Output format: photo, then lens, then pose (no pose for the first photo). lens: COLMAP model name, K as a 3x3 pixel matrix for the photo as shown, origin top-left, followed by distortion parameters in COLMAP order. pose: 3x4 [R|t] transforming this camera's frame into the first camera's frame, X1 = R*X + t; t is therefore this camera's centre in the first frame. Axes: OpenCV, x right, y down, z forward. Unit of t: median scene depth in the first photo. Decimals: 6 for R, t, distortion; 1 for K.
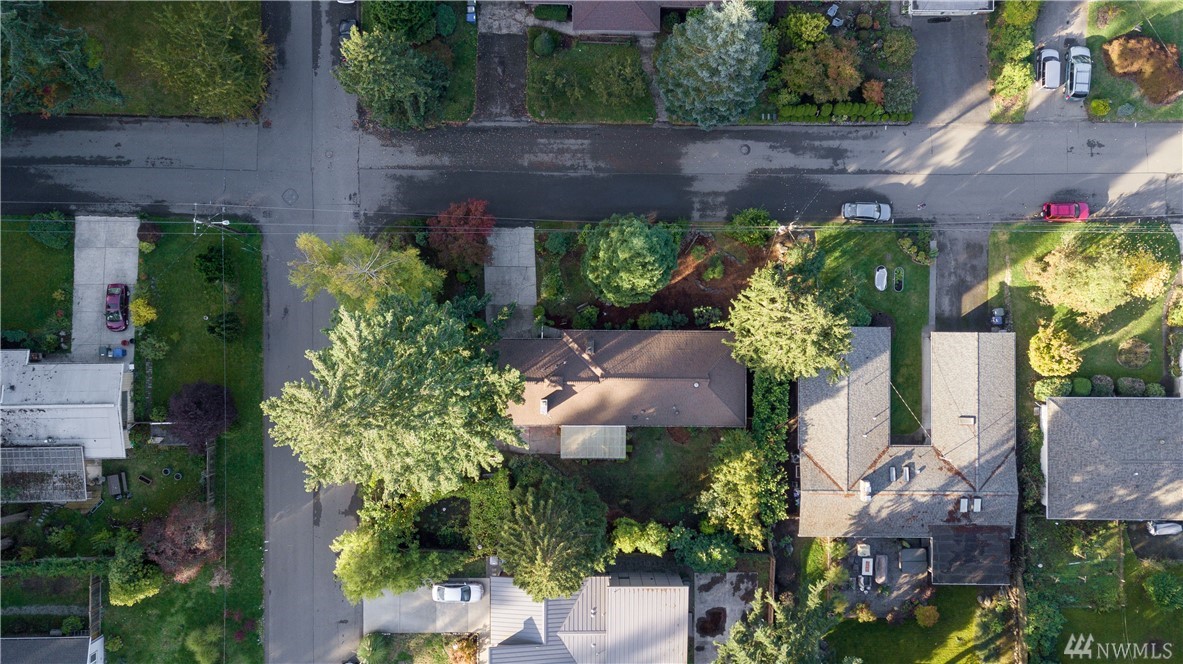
lens RADIAL K [[901.2, 0, 591.5], [0, 901.2, 332.0], [0, 0, 1]] dist [0.004453, 0.040291]
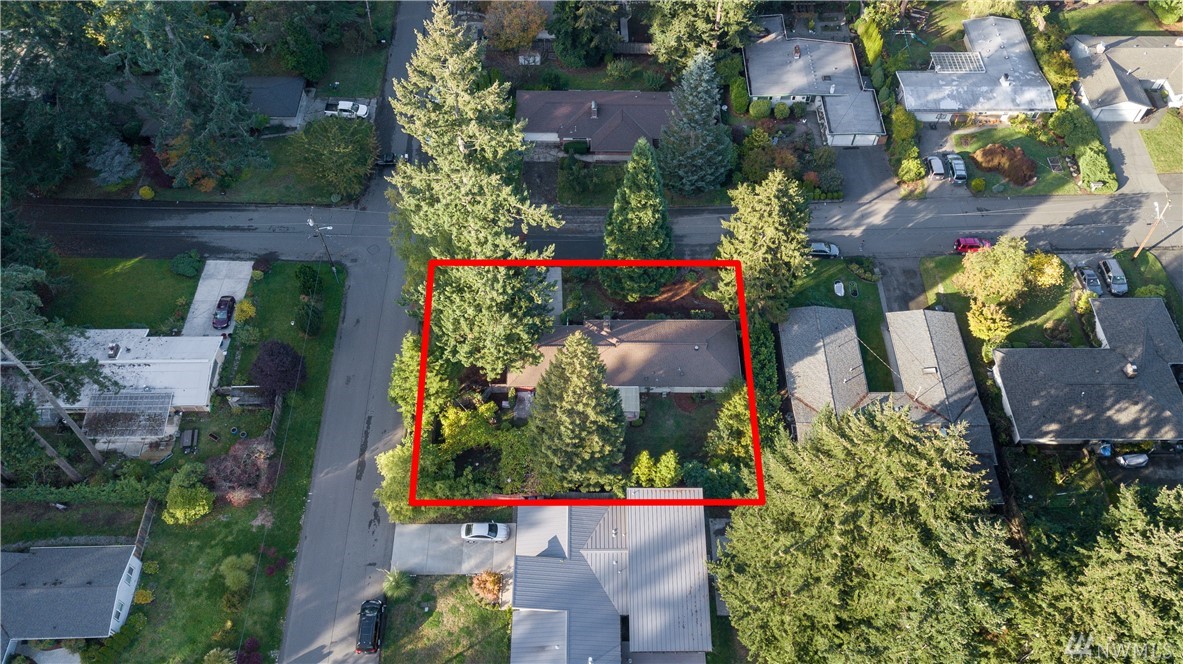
lens RADIAL K [[901.2, 0, 591.5], [0, 901.2, 332.0], [0, 0, 1]] dist [0.004453, 0.040291]
pose [[0.999943, -0.010199, -0.003131, -0.018572], [0.006614, 0.822908, -0.568136, 0.697422], [0.008371, 0.568083, 0.822929, 0.004524]]
